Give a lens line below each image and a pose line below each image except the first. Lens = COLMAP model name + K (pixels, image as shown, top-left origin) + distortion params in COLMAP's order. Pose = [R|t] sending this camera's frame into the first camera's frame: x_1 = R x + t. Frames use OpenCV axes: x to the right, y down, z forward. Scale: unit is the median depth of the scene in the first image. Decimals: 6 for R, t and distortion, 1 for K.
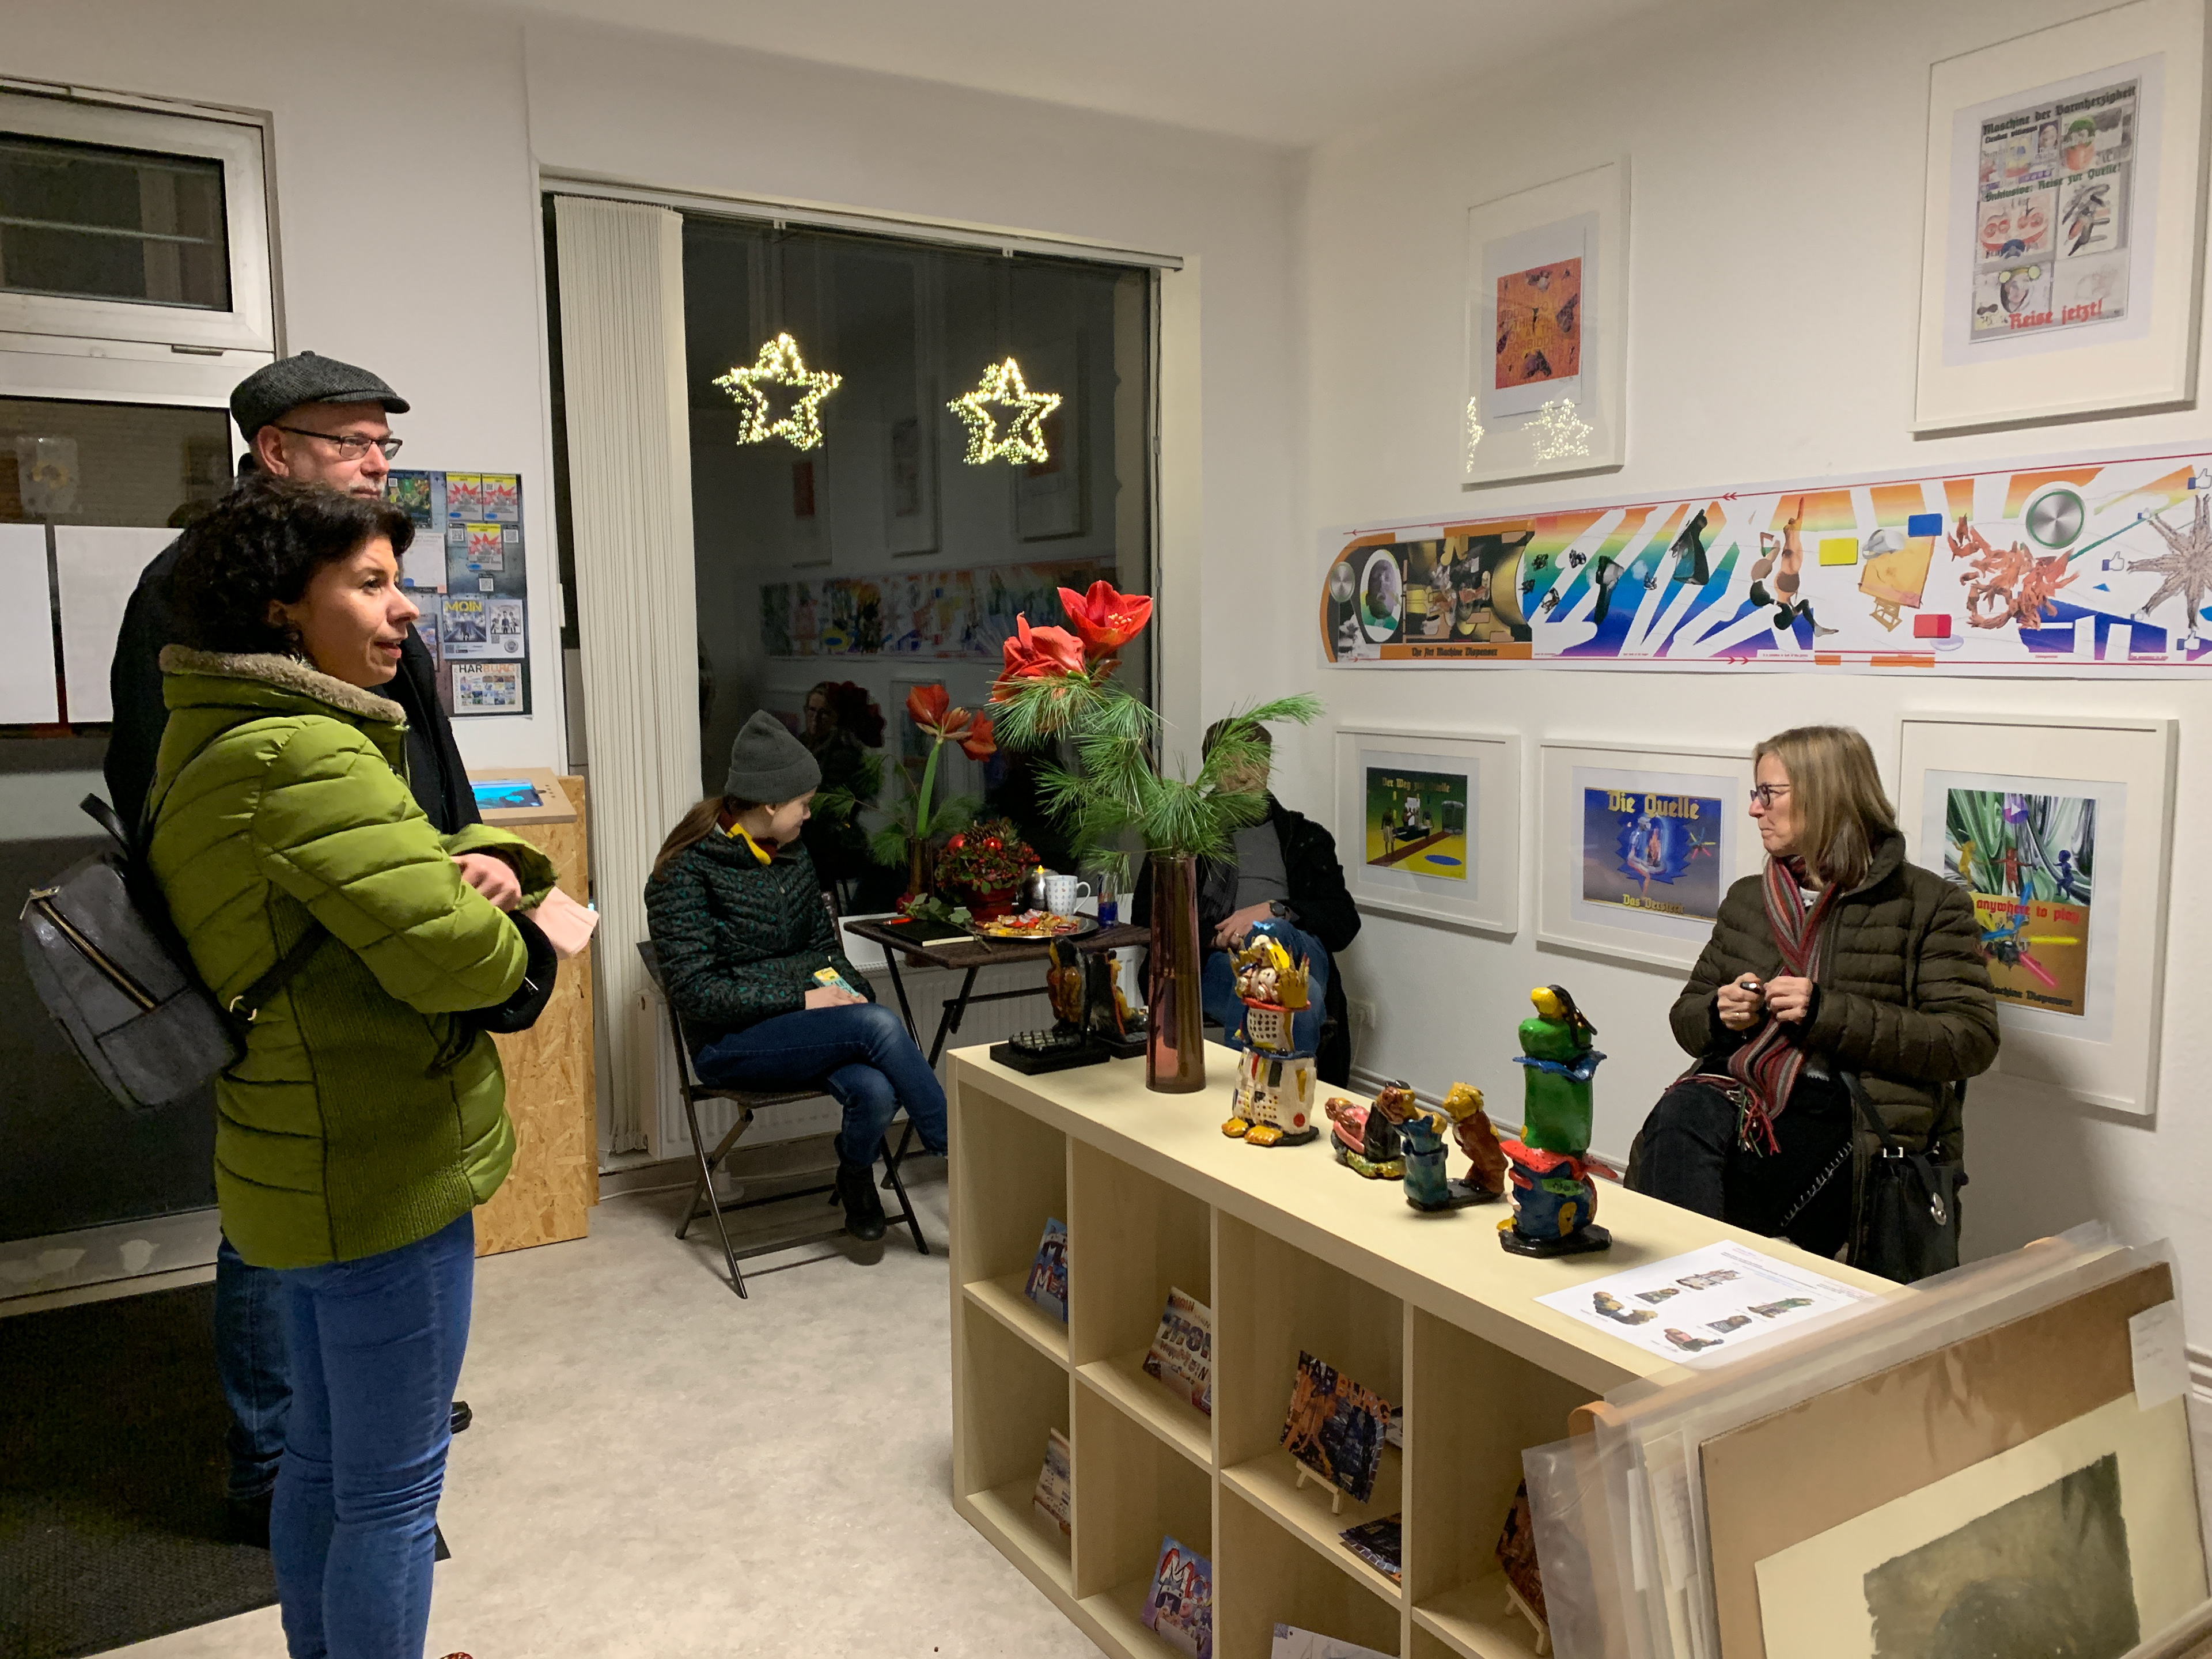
lens RADIAL K [[1642.5, 0, 1106.0], [0, 1642.5, 829.5], [0, 0, 1]] dist [-0.043968, 0.002066]
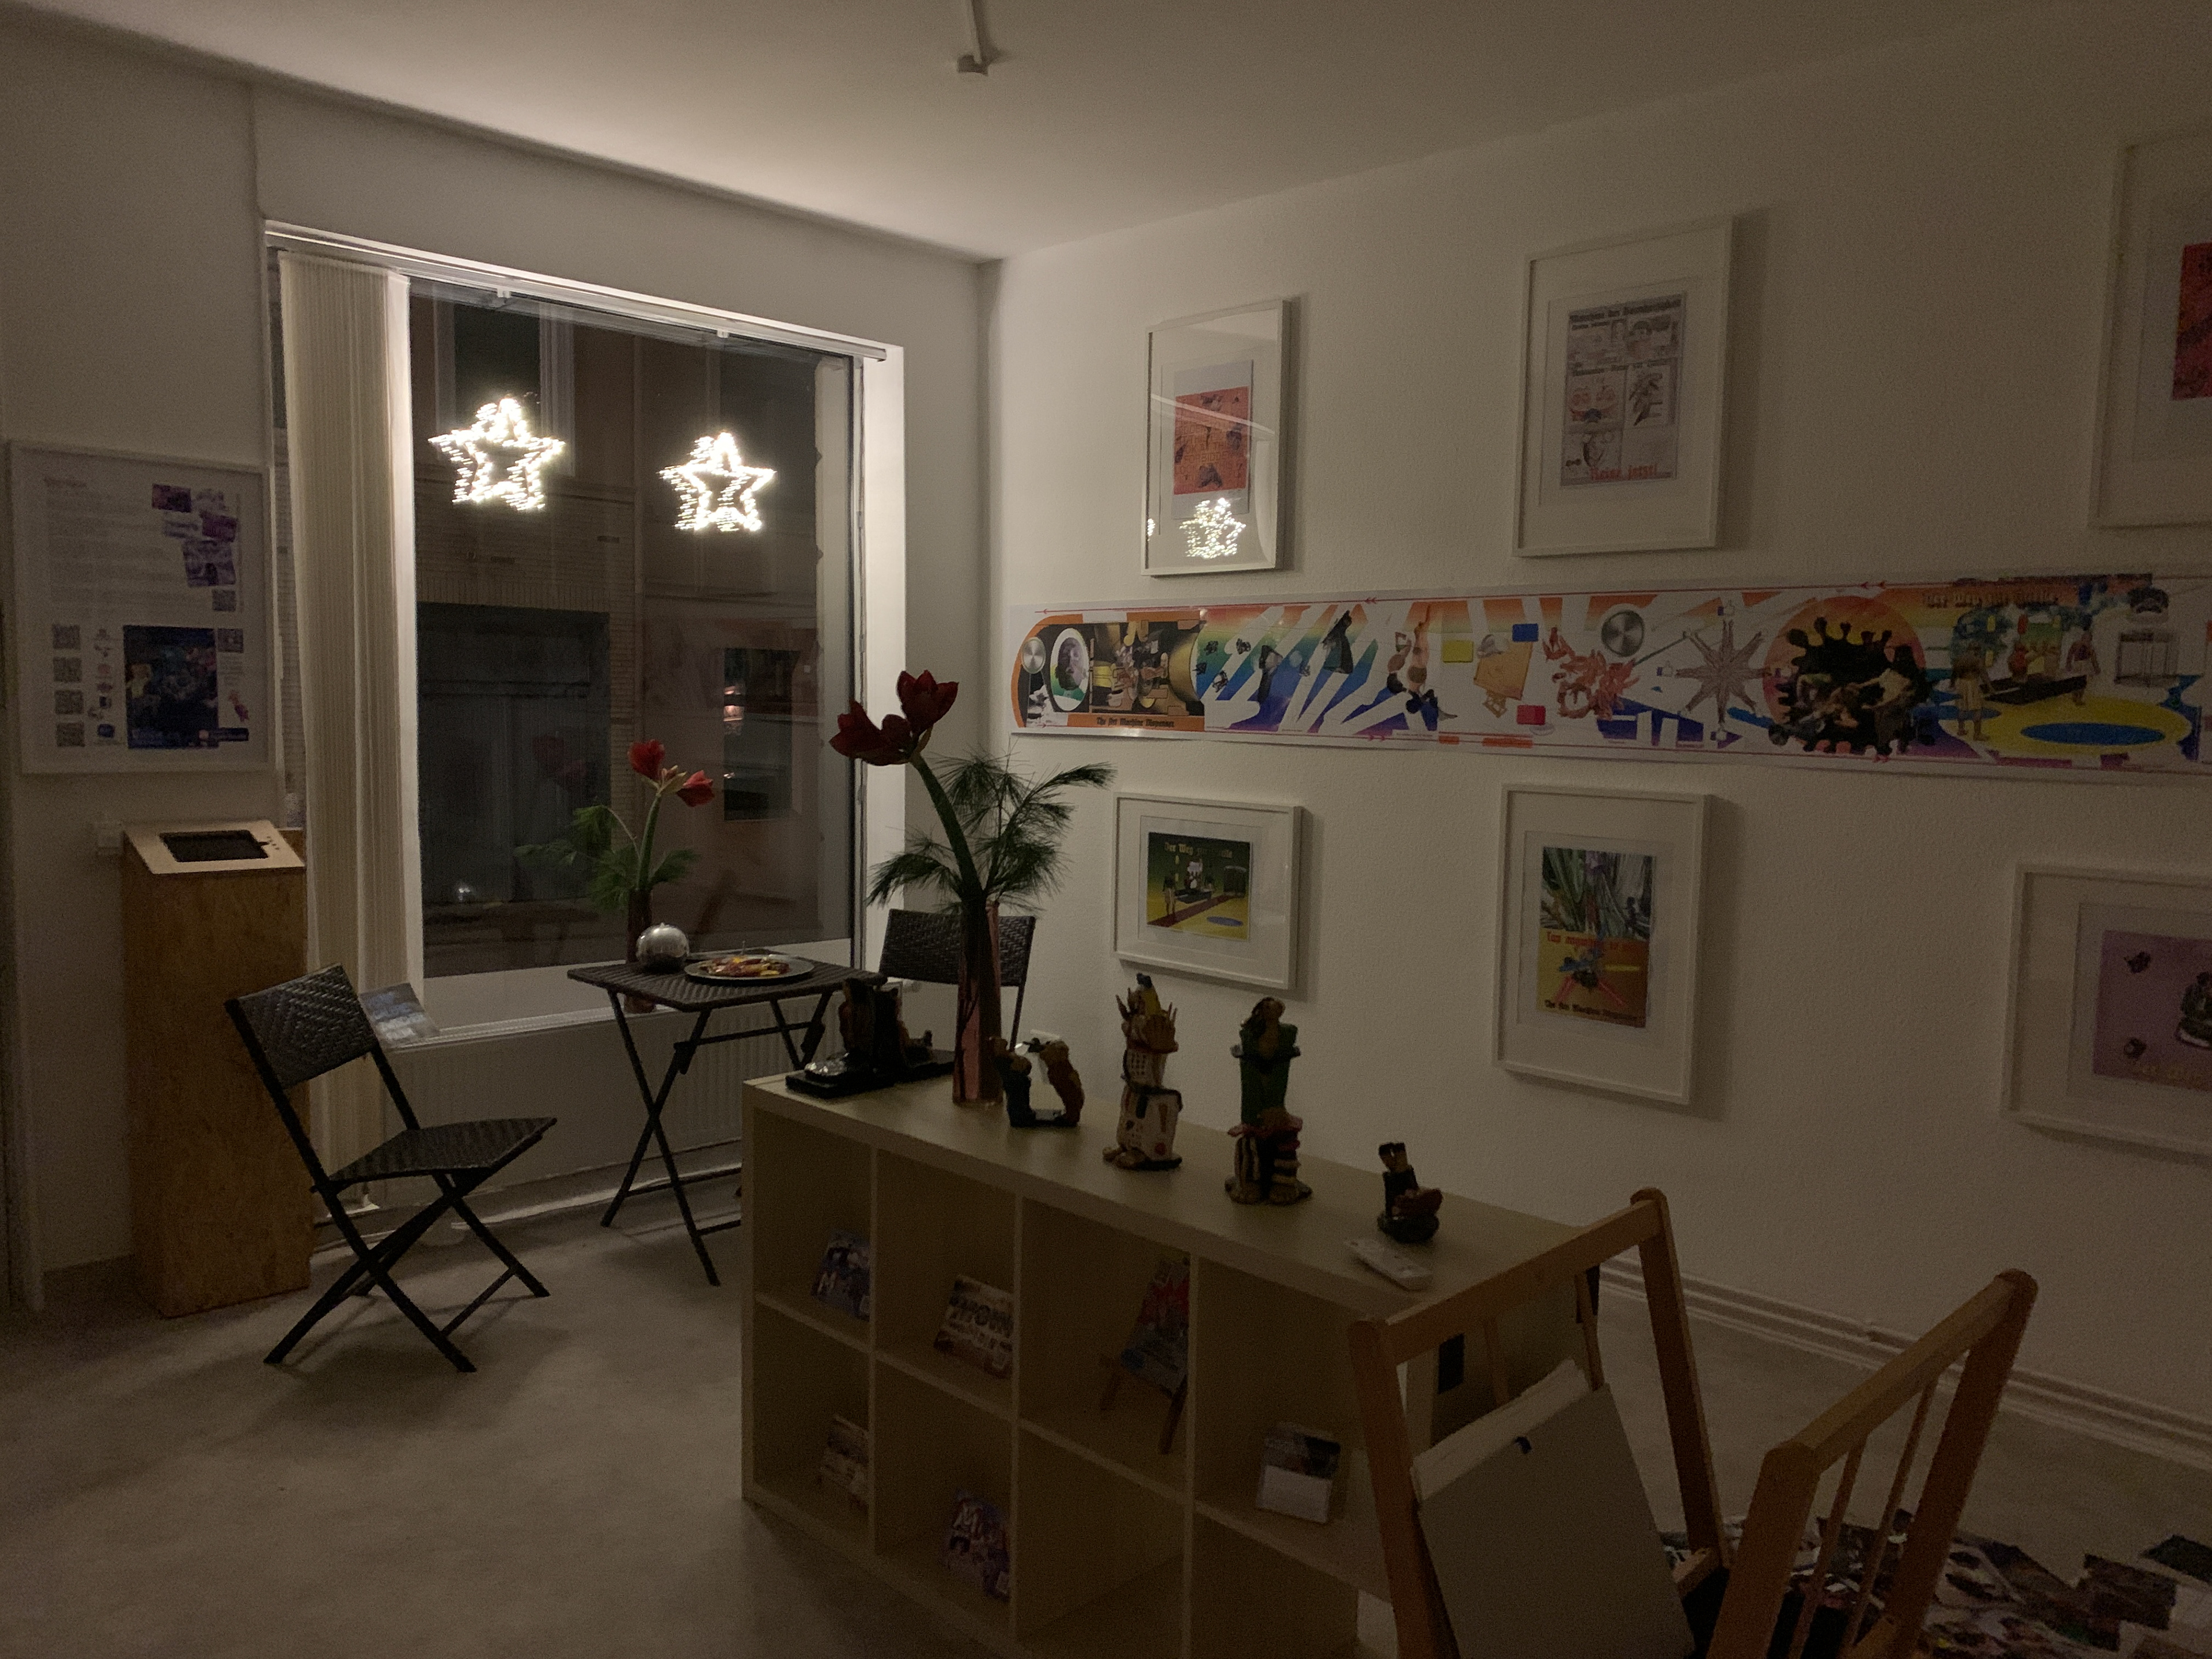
lens RADIAL K [[1712.9, 0, 1106.0], [0, 1712.9, 829.5], [0, 0, 1]] dist [0.071374, -0.501083]
pose [[0.963595, 0.008607, 0.267229, -0.146063], [-0.002248, 0.999707, -0.024096, -0.005715], [-0.267358, 0.022618, 0.963332, -0.165254]]
